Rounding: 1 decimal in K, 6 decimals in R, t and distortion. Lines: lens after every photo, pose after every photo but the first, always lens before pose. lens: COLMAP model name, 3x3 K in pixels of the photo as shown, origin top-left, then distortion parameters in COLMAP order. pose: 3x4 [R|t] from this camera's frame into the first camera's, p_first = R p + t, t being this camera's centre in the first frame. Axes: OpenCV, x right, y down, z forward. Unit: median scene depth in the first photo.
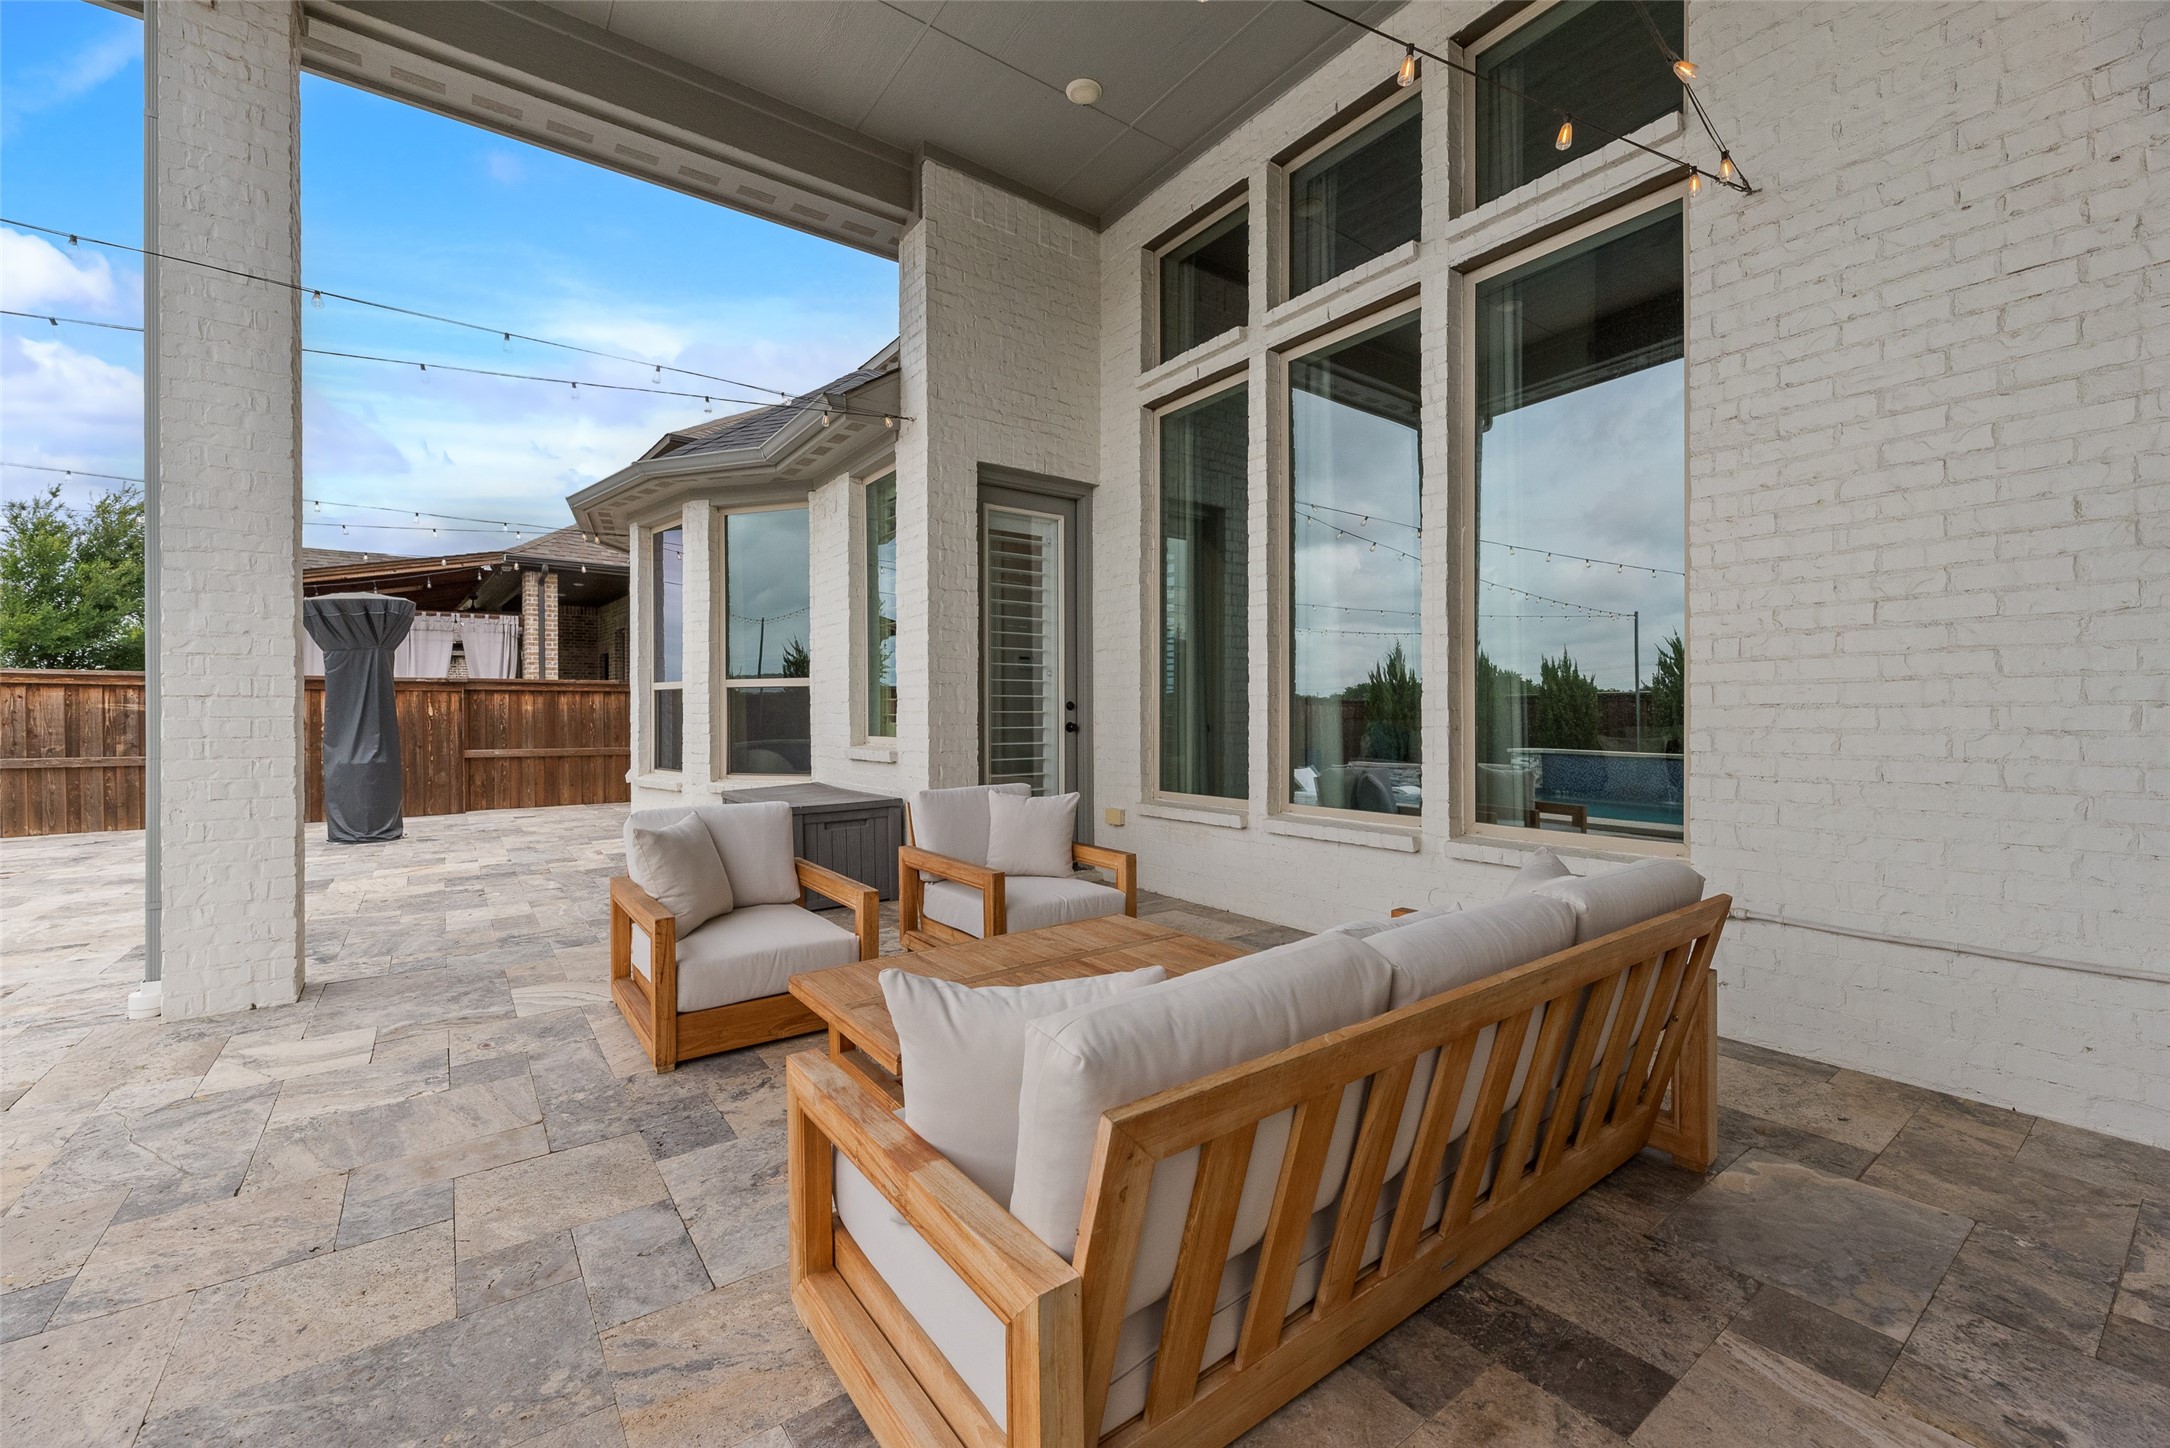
lens RADIAL K [[872.9, 0, 1092.2], [0, 872.9, 715.4], [0, 0, 1]] dist [-0.000386, -0.000586]
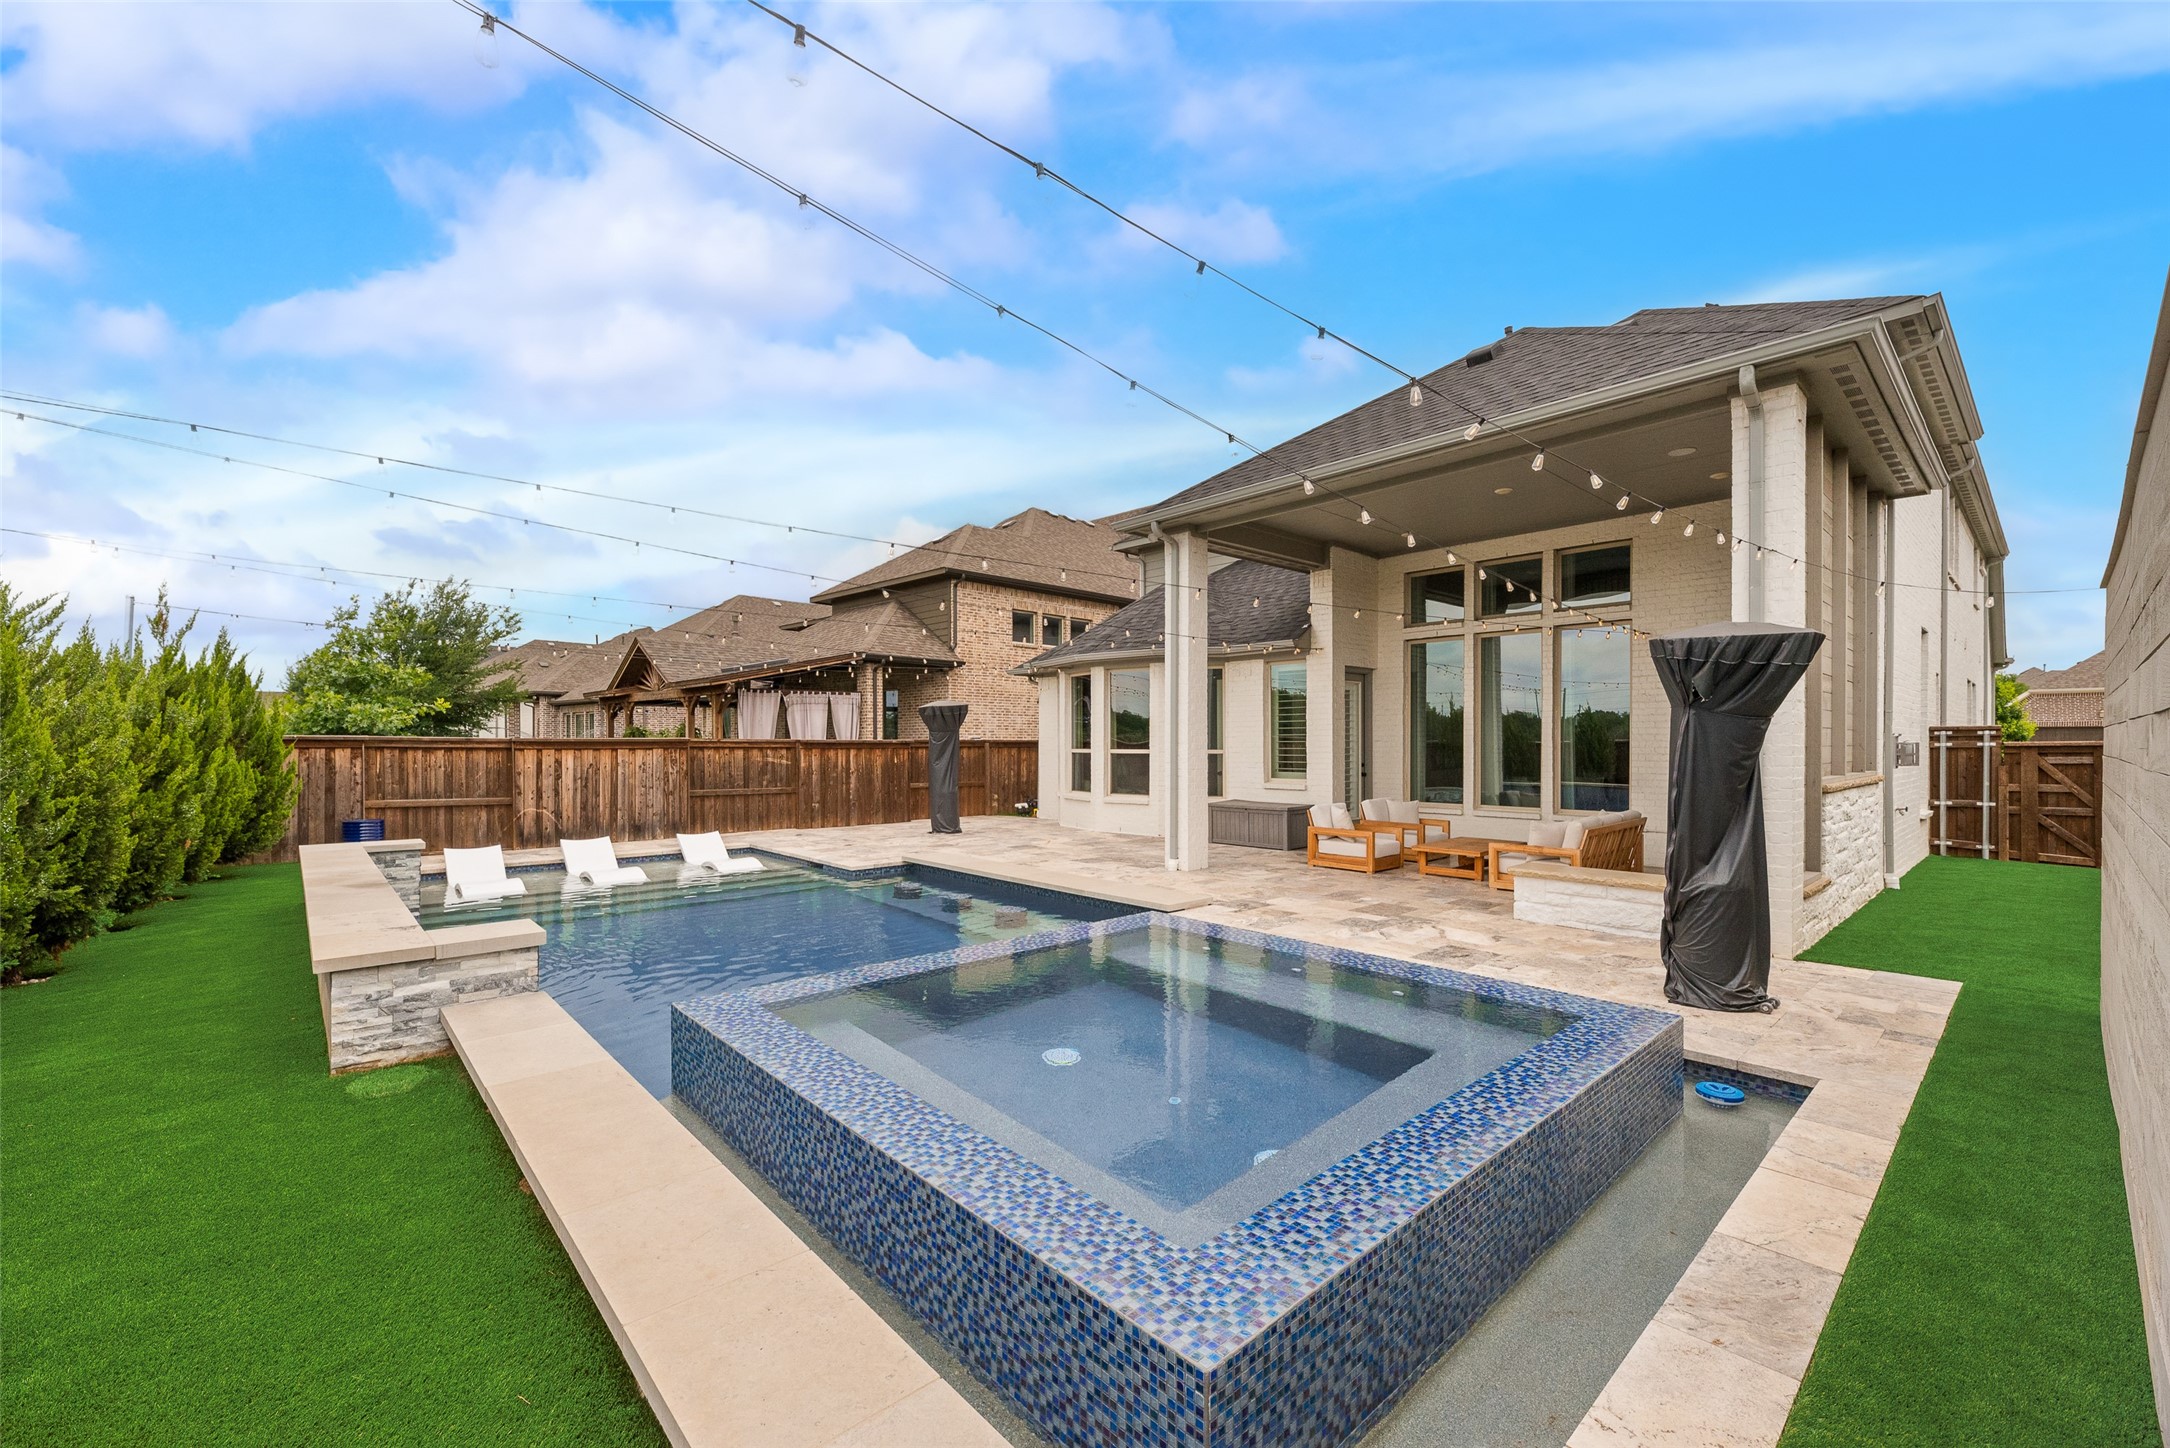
lens RADIAL K [[872.9, 0, 1075.8], [0, 872.9, 739.6], [0, 0, 1]] dist [-0.000386, -0.000586]
pose [[0.995067, 0.004865, 0.099086, -0.998330], [-0.004131, 0.999962, -0.007616, -0.056828], [-0.099120, 0.007169, 0.995050, -1.194823]]
